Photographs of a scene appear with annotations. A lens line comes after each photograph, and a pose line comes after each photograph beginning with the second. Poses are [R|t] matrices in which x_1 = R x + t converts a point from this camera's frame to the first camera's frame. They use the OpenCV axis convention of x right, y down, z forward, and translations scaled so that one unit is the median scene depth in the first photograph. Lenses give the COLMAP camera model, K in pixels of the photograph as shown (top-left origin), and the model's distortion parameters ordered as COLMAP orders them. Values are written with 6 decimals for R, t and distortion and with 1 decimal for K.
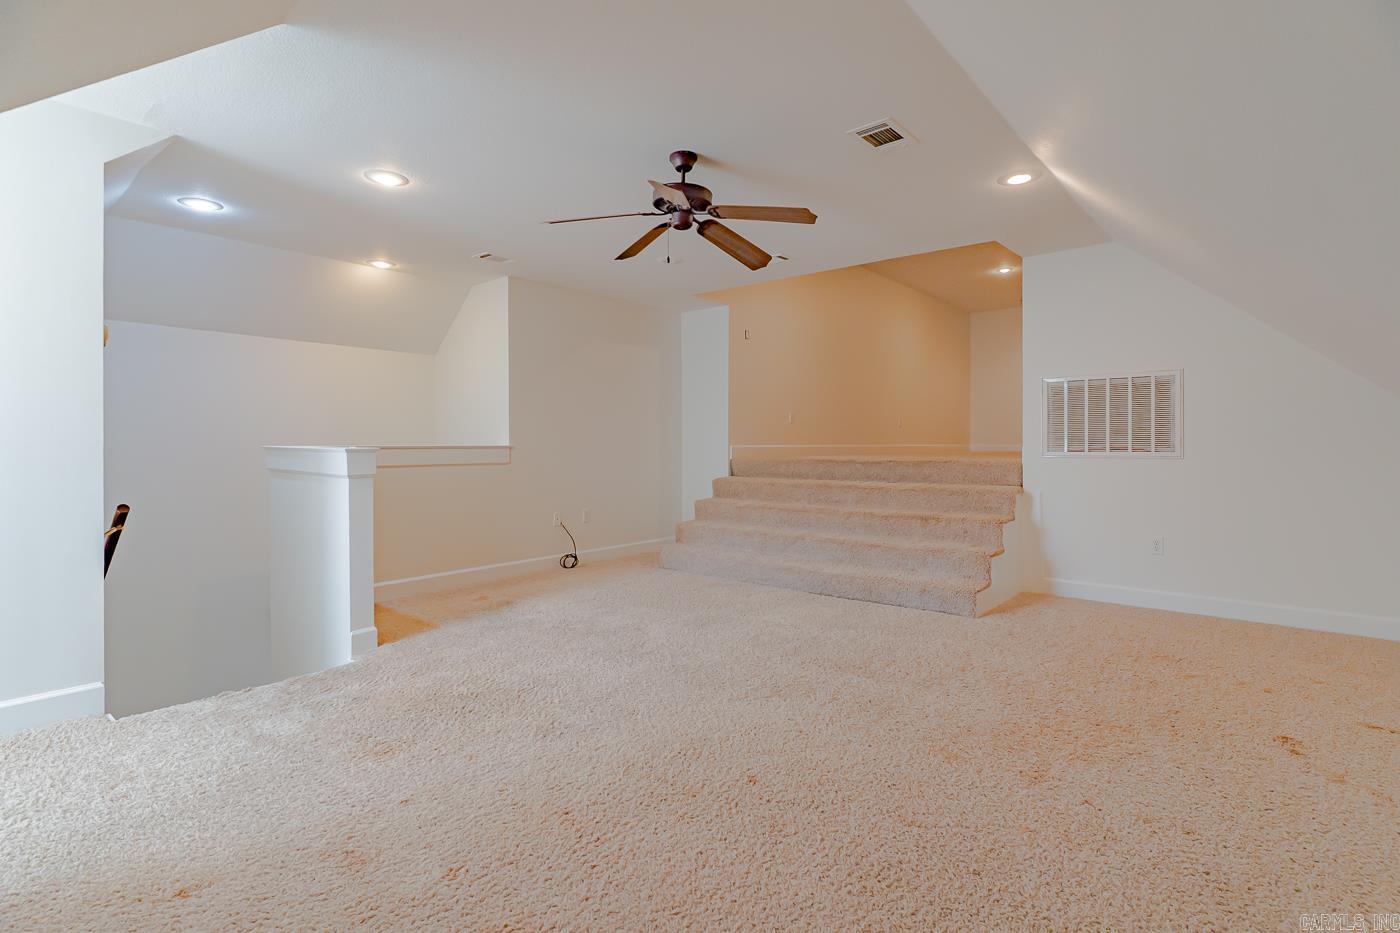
lens RADIAL K [[676.3, 0, 700.6], [0, 676.3, 436.1], [0, 0, 1]] dist [0.000234, 0.000081]
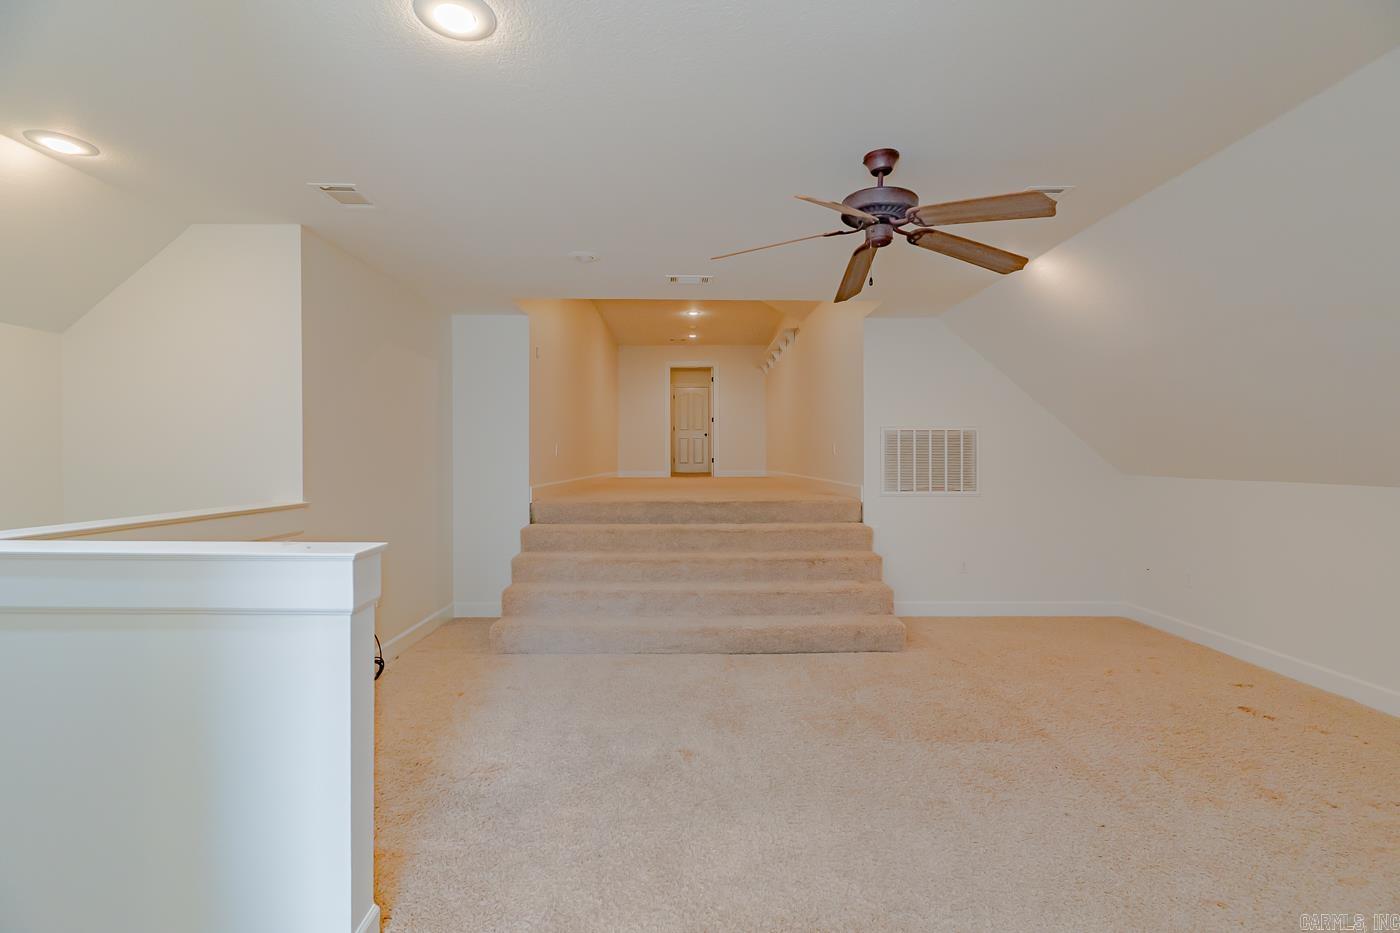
lens RADIAL K [[667.1, 0, 699.8], [0, 667.1, 459.9], [0, 0, 1]] dist [-0.000778, -0.000251]
pose [[0.760005, 0.001983, 0.649915, -0.450775], [-0.008063, 0.999947, 0.006378, -0.034722], [-0.649868, -0.010088, 0.759980, 0.343286]]
